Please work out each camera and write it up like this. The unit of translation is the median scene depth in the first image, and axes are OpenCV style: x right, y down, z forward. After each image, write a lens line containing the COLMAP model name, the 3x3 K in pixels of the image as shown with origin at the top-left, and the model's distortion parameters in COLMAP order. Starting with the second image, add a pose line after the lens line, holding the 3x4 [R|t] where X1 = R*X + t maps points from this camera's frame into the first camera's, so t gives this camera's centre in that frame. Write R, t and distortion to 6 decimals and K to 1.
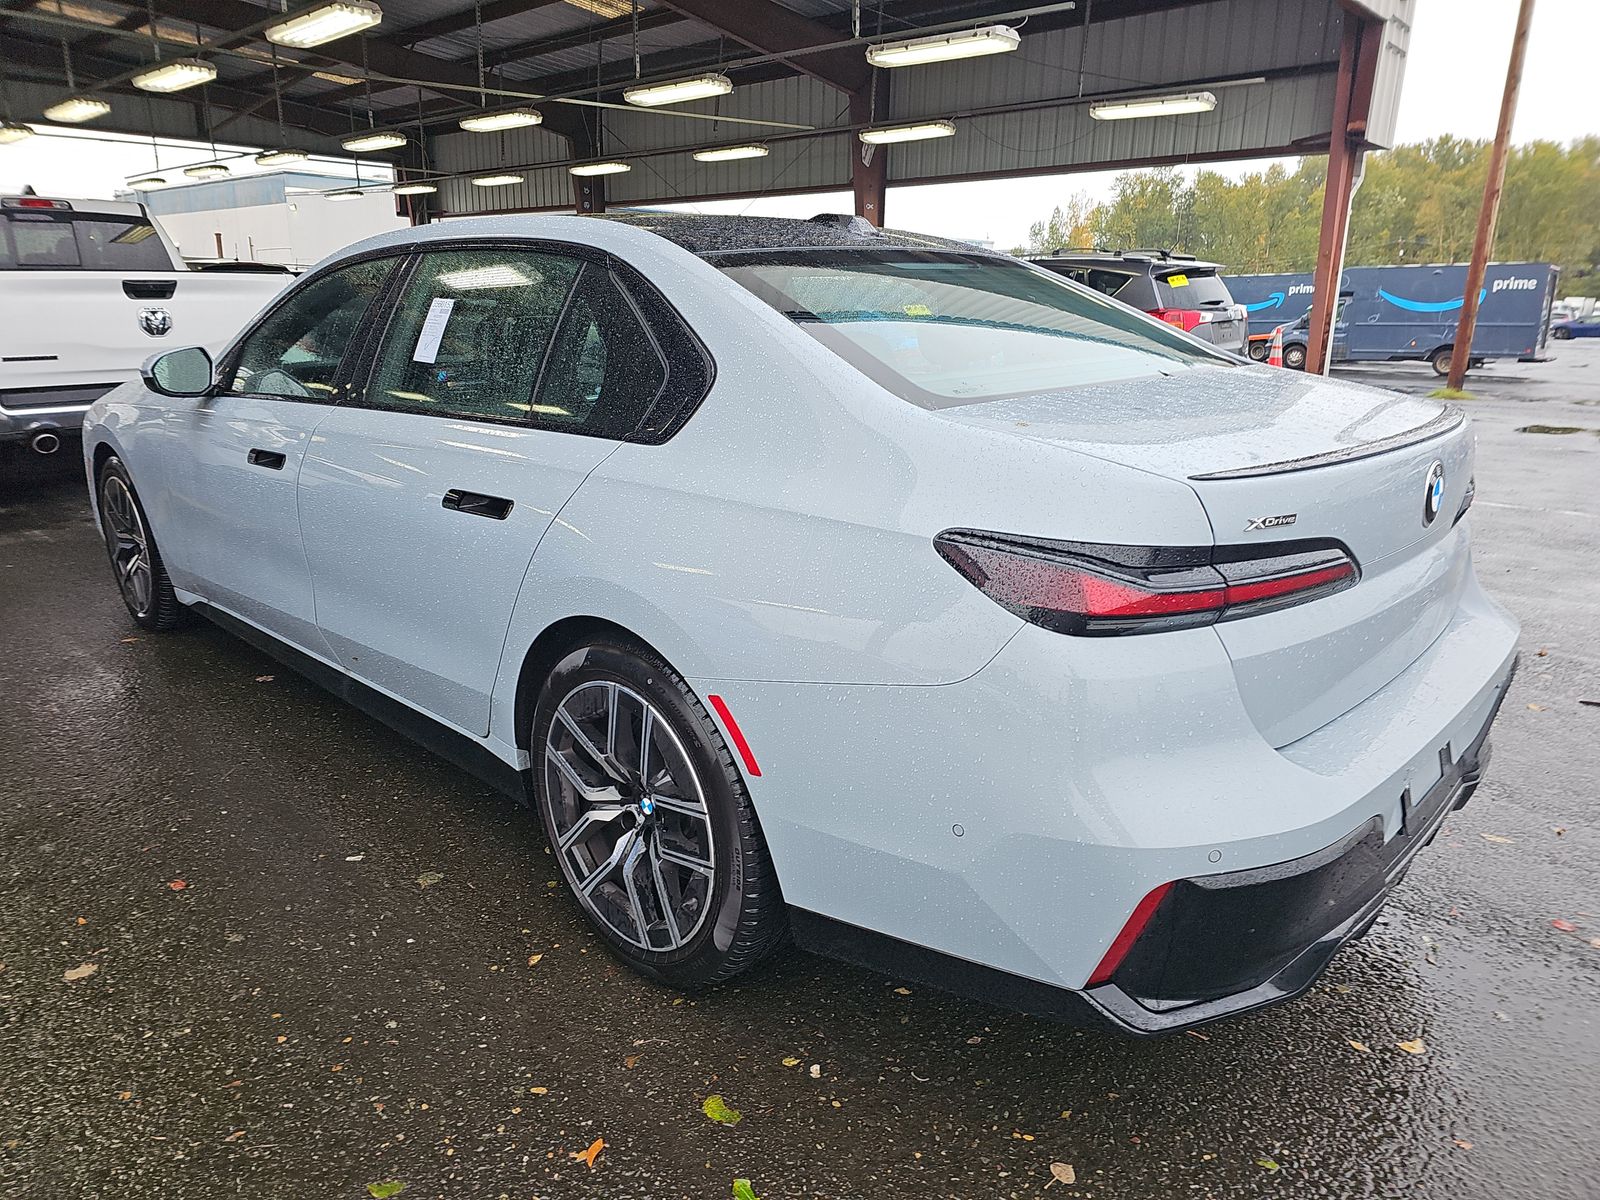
lens RADIAL K [[1102.1, 0, 800.0], [0, 1102.1, 600.0], [0, 0, 1]] dist [0.001421, -0.000440]
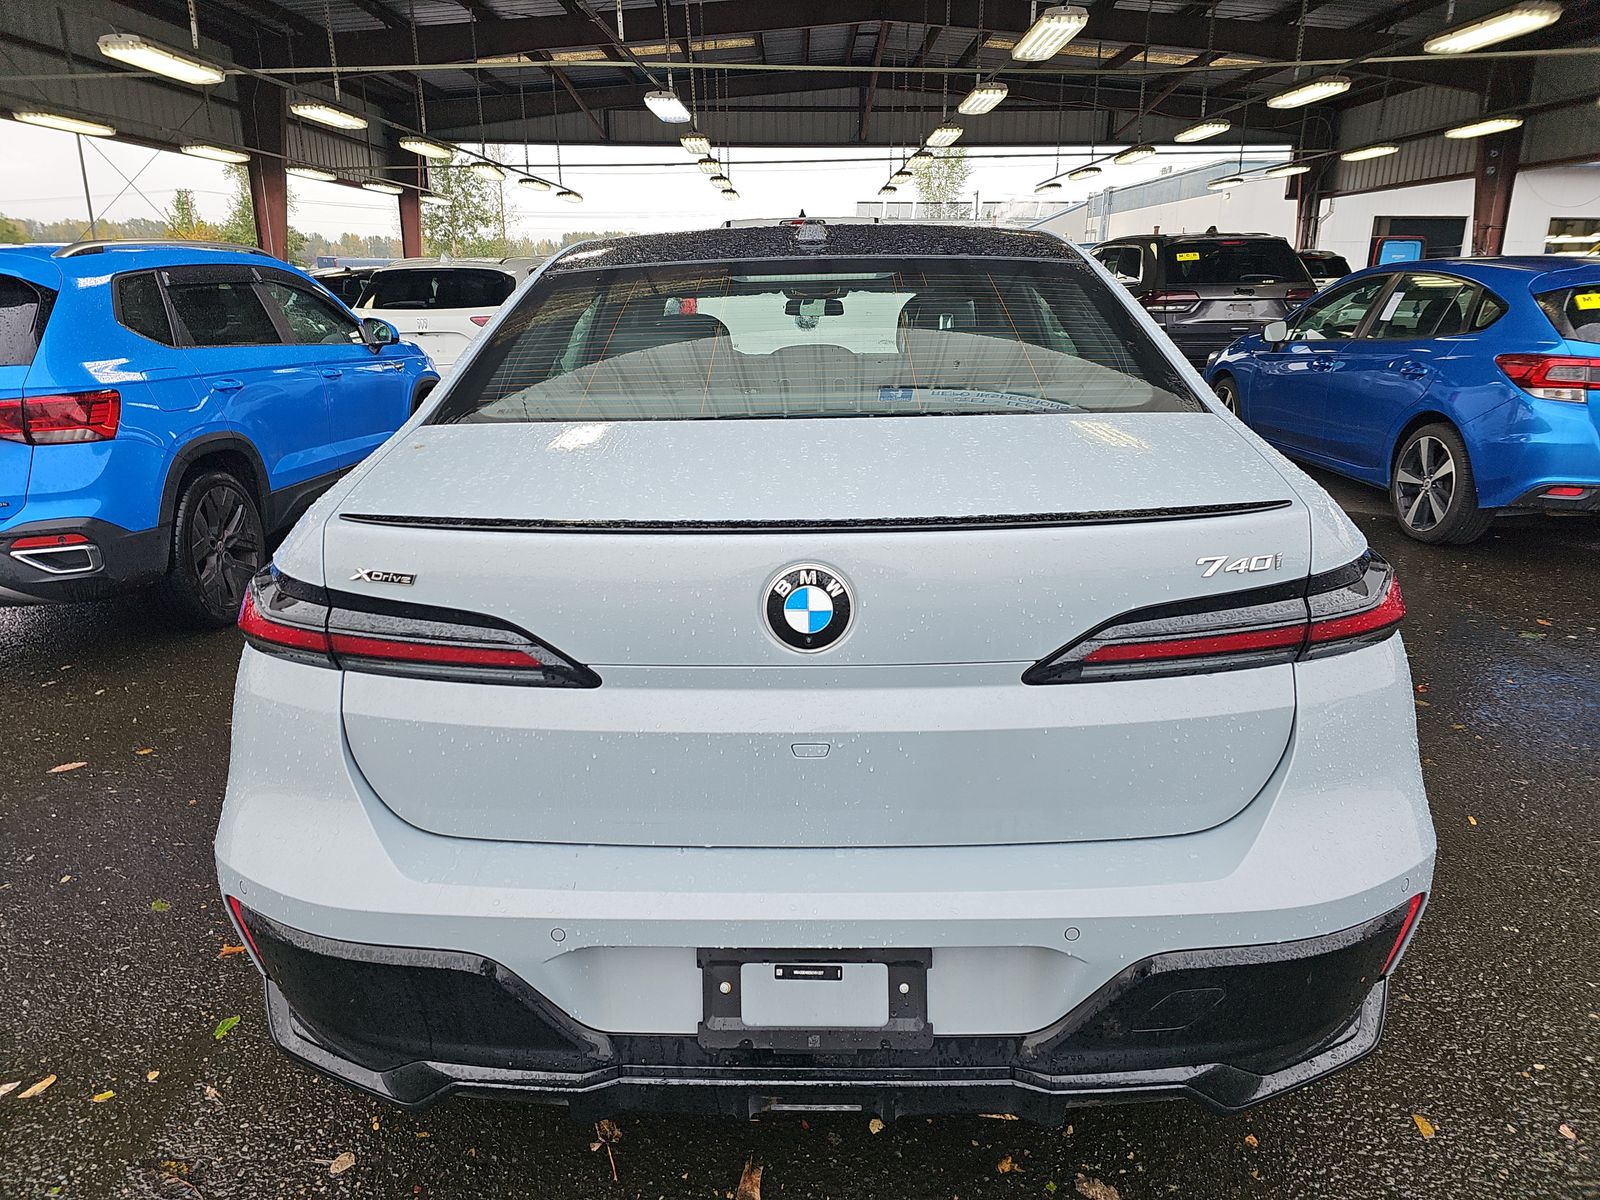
lens RADIAL K [[1081.6, 0, 800.0], [0, 1081.6, 600.0], [0, 0, 1]] dist [-0.001939, -0.000776]
pose [[0.646489, 0.197841, -0.736825, 0.179367], [-0.182981, 0.977811, 0.101999, -0.028170], [0.740655, 0.068884, 0.668345, 0.091597]]
